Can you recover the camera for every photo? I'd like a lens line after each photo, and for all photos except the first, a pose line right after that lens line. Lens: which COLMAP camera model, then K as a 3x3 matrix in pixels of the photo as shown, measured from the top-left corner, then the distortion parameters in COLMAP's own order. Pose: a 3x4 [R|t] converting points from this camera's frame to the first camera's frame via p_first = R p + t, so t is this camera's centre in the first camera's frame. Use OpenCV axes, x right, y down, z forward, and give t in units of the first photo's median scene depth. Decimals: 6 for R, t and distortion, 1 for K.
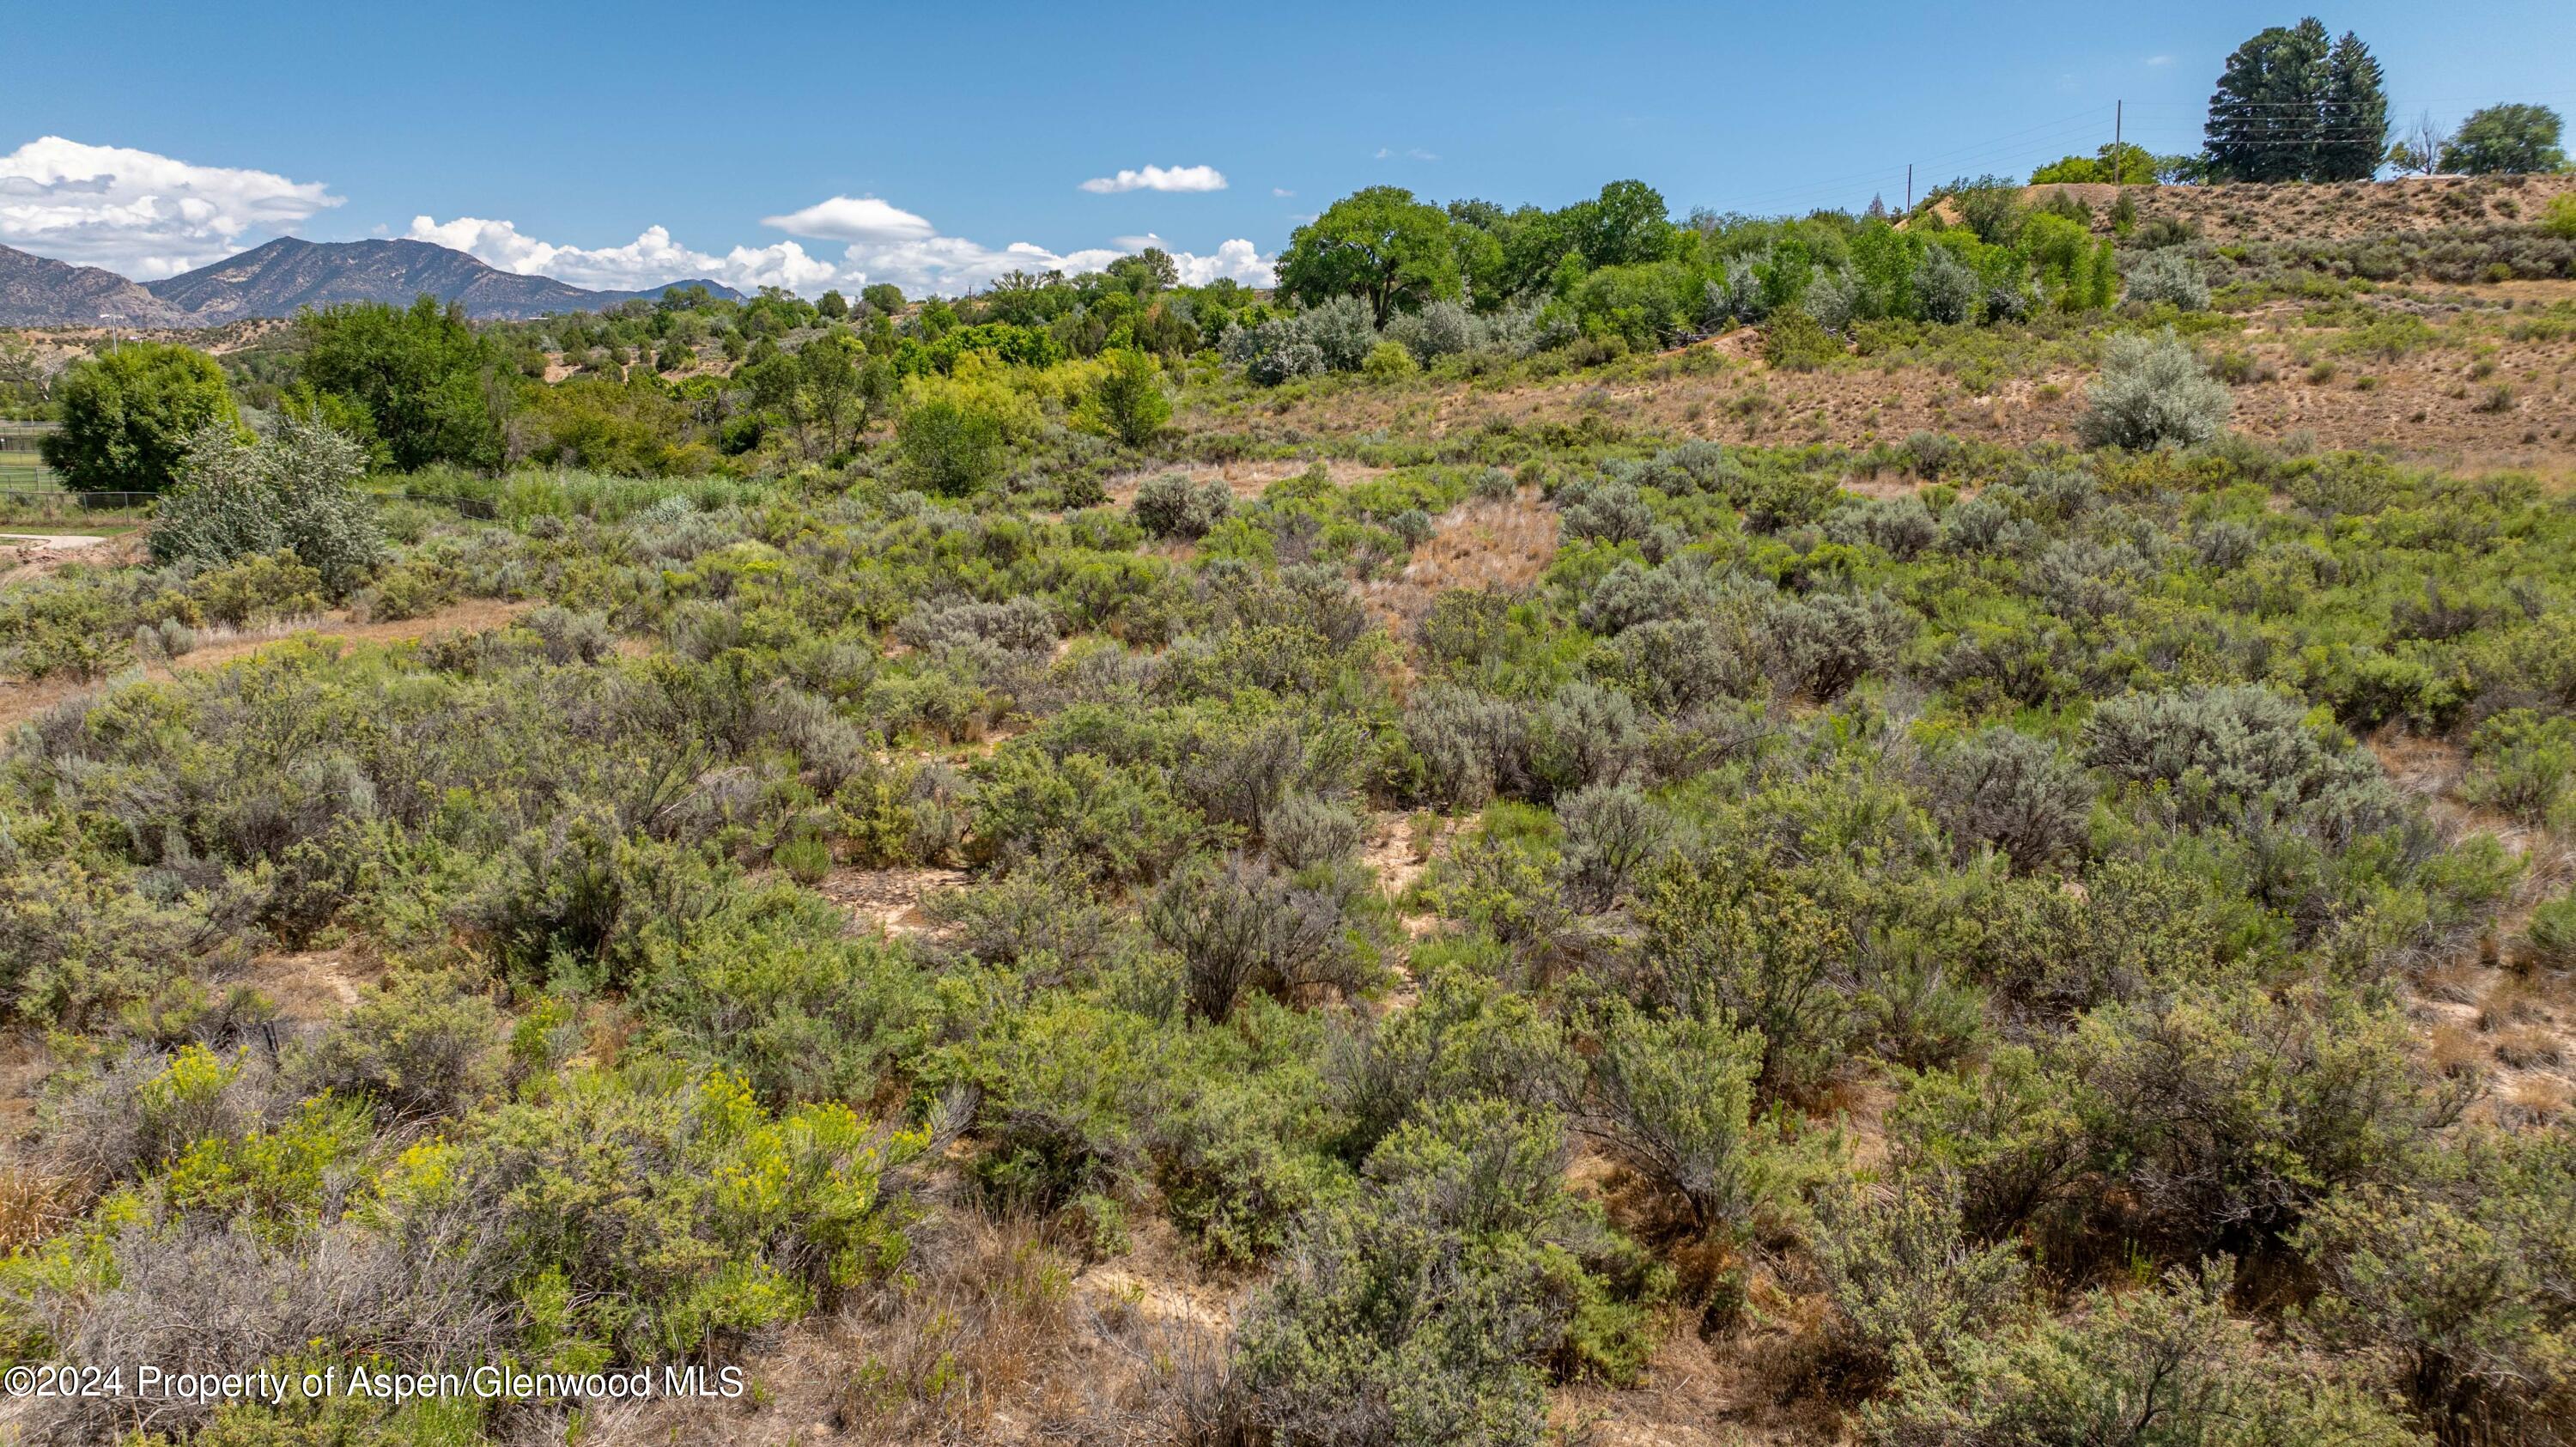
lens RADIAL K [[1806.2, 0, 1303.0], [0, 1806.2, 710.7], [0, 0, 1]] dist [0.005574, 0.012851]
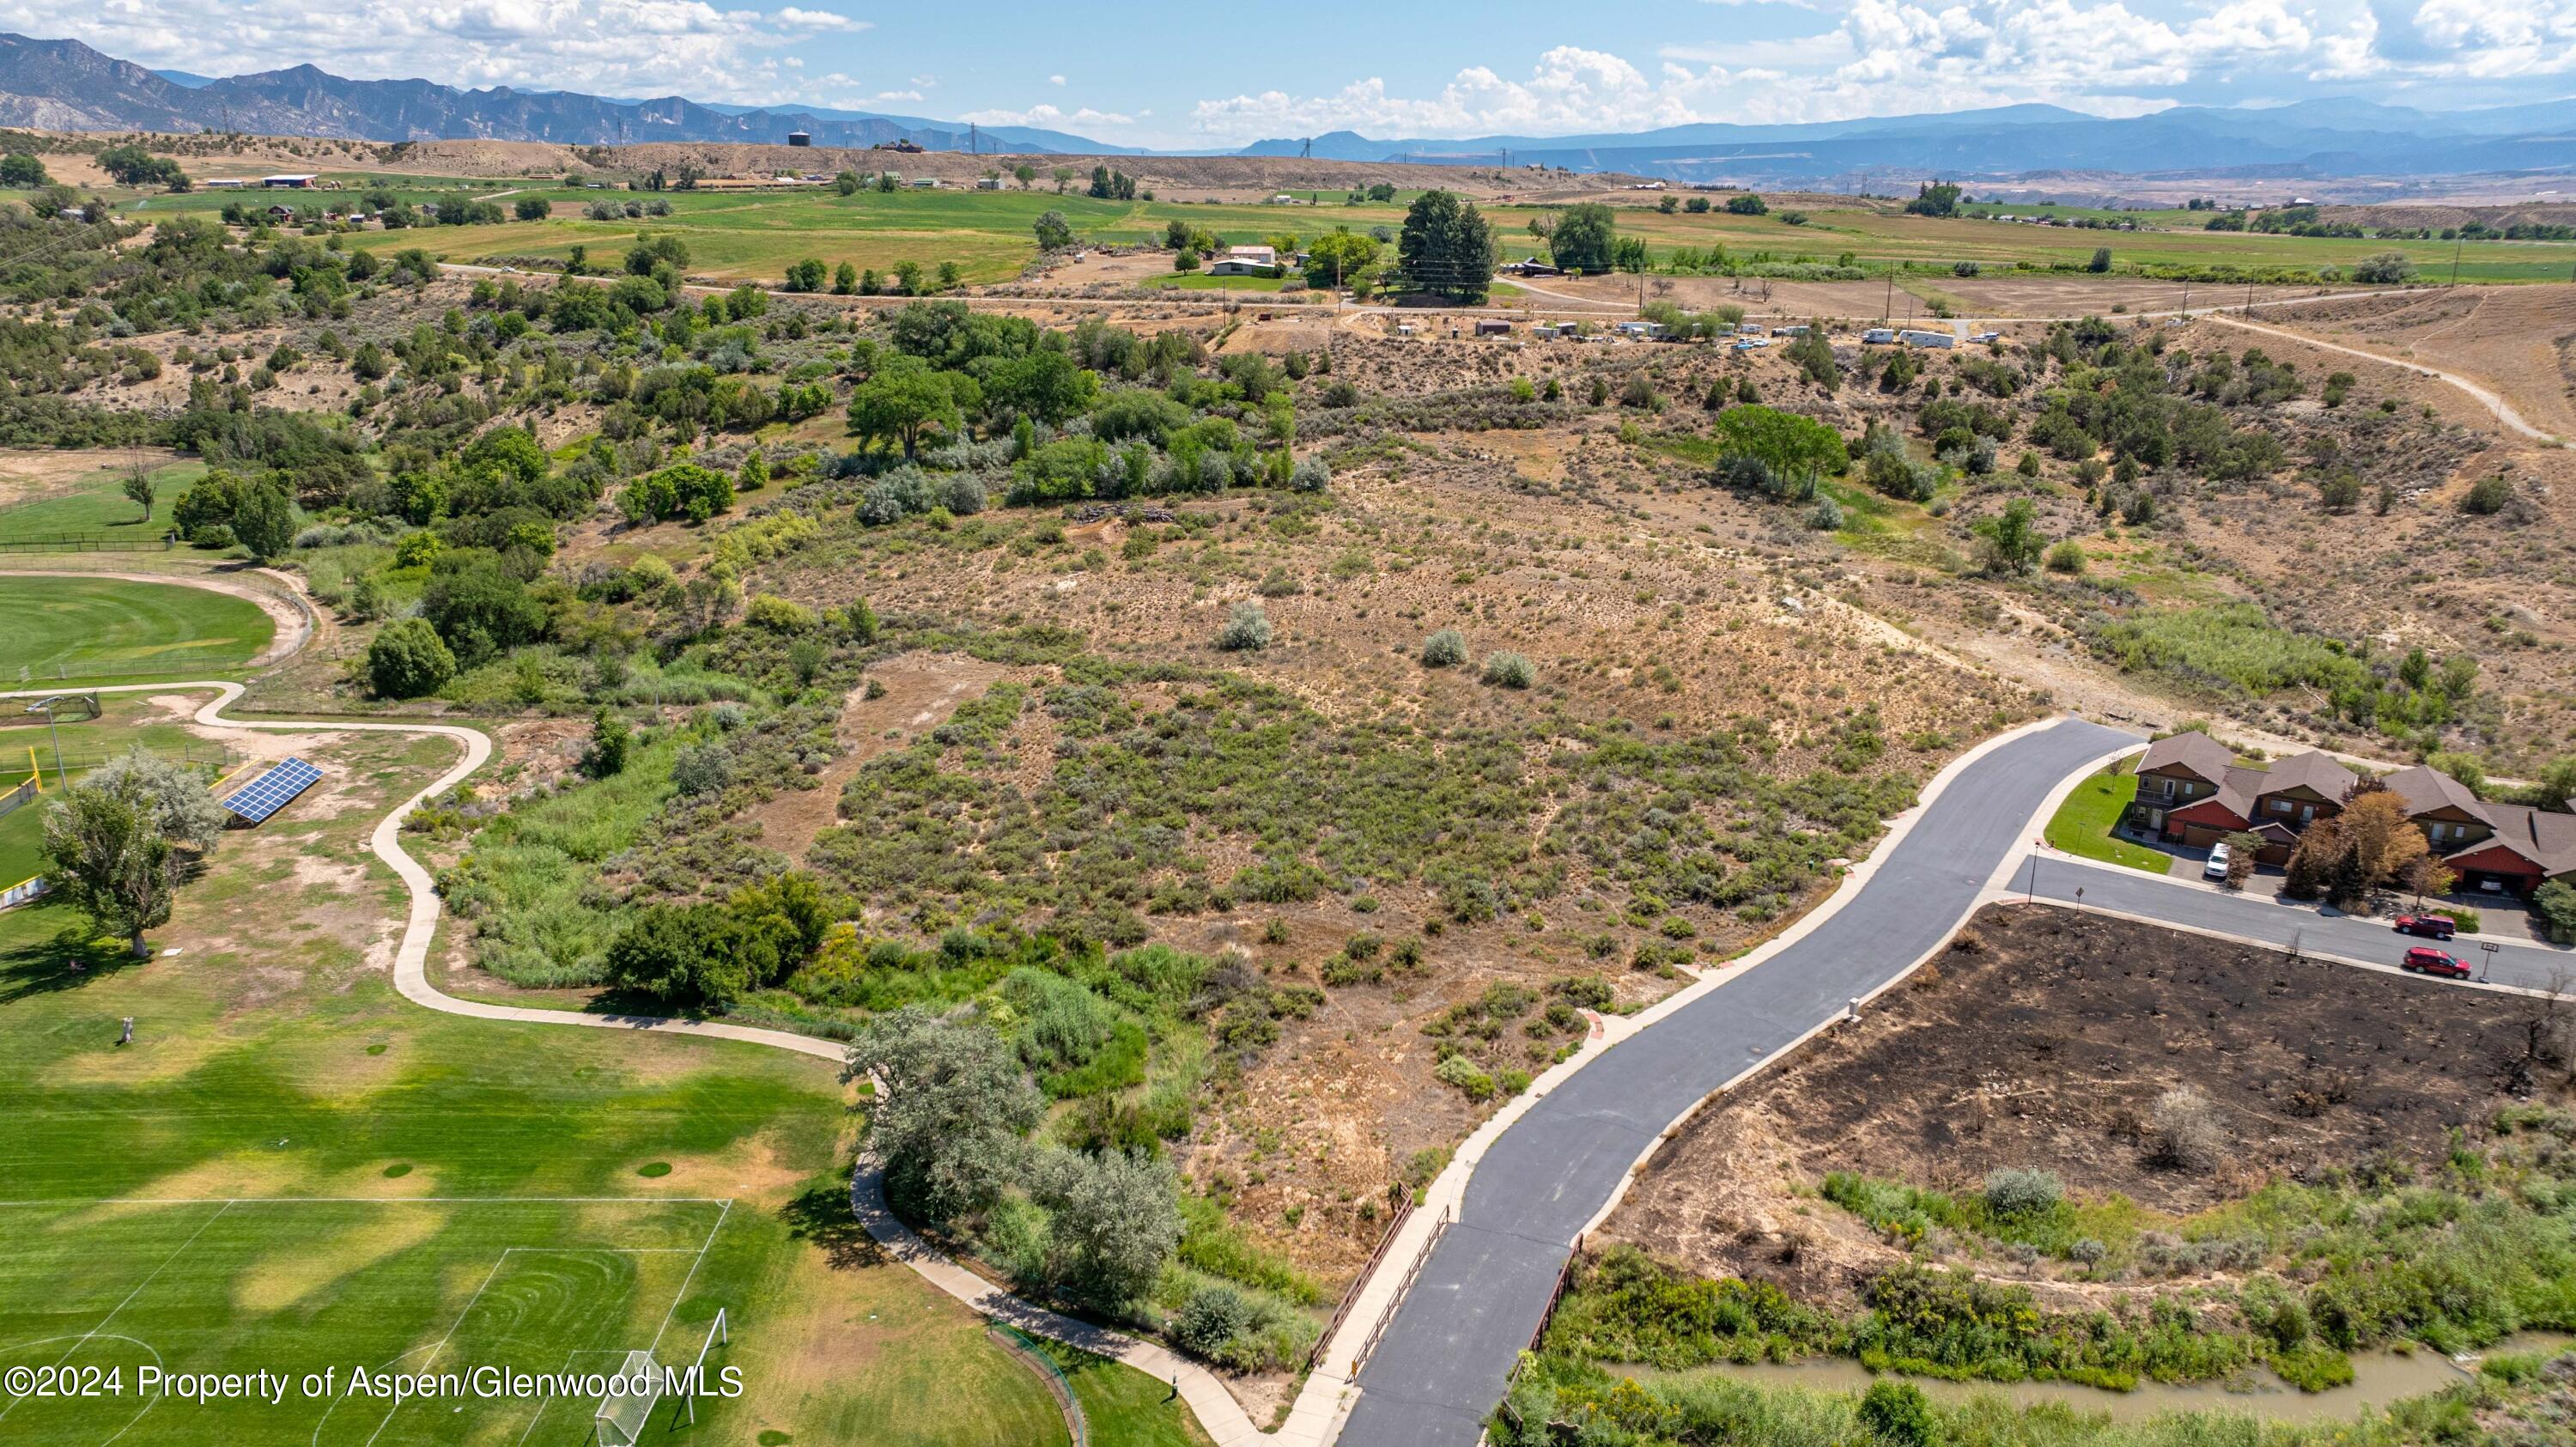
lens RADIAL K [[1806.2, 0, 1291.2], [0, 1806.2, 720.0], [0, 0, 1]] dist [0.005574, 0.012851]
pose [[0.954219, -0.086366, 0.286370, -0.149588], [0.048215, 0.989299, 0.137706, -0.203881], [-0.295199, -0.117594, 0.948172, -0.873545]]
